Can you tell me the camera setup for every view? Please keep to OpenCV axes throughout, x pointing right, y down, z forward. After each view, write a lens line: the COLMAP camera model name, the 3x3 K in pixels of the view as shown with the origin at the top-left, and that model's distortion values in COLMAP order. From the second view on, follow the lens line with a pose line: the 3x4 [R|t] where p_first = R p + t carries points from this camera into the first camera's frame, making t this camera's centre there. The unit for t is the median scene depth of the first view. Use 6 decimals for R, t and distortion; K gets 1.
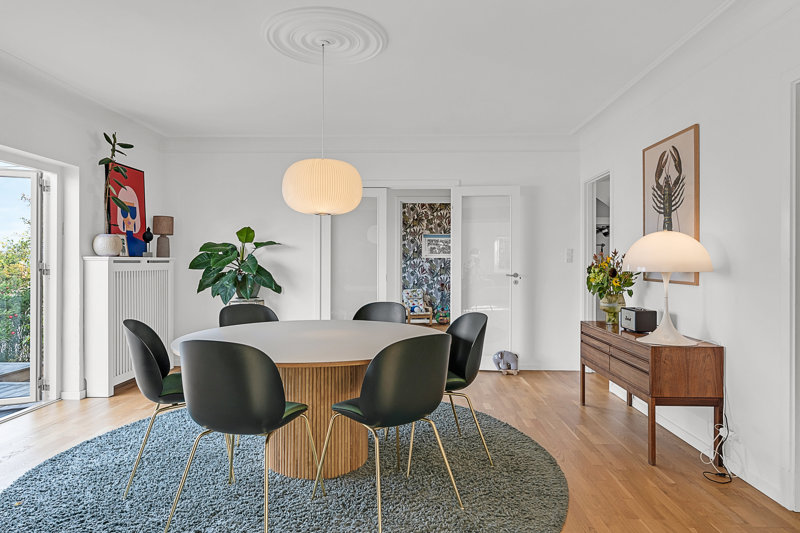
lens RADIAL K [[580.0, 0, 400.0], [0, 580.0, 266.5], [0, 0, 1]] dist [0.000727, 0.000297]
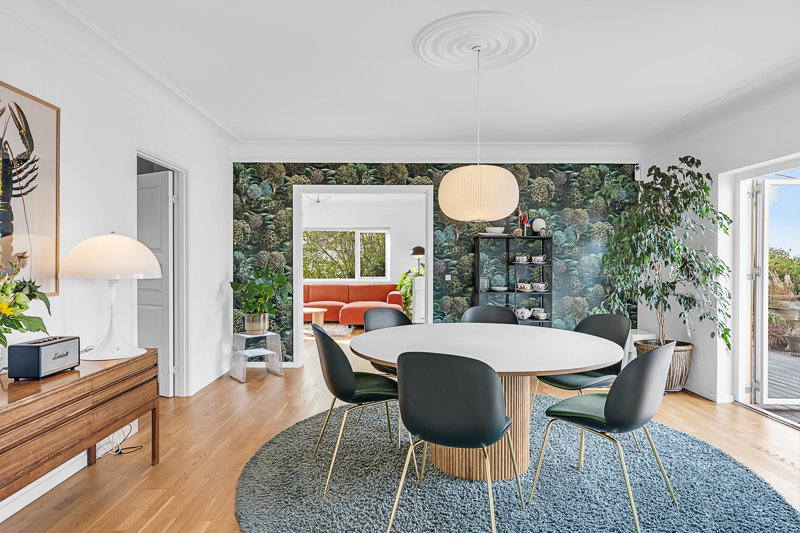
lens RADIAL K [[385.2, 0, 400.8], [0, 385.2, 260.4], [0, 0, 1]] dist [0.002288, 0.000195]
pose [[-0.999157, -0.002119, -0.041002, 0.024828], [-0.002491, 0.999956, 0.009045, -0.024294], [0.040981, 0.009140, -0.999118, 1.494507]]
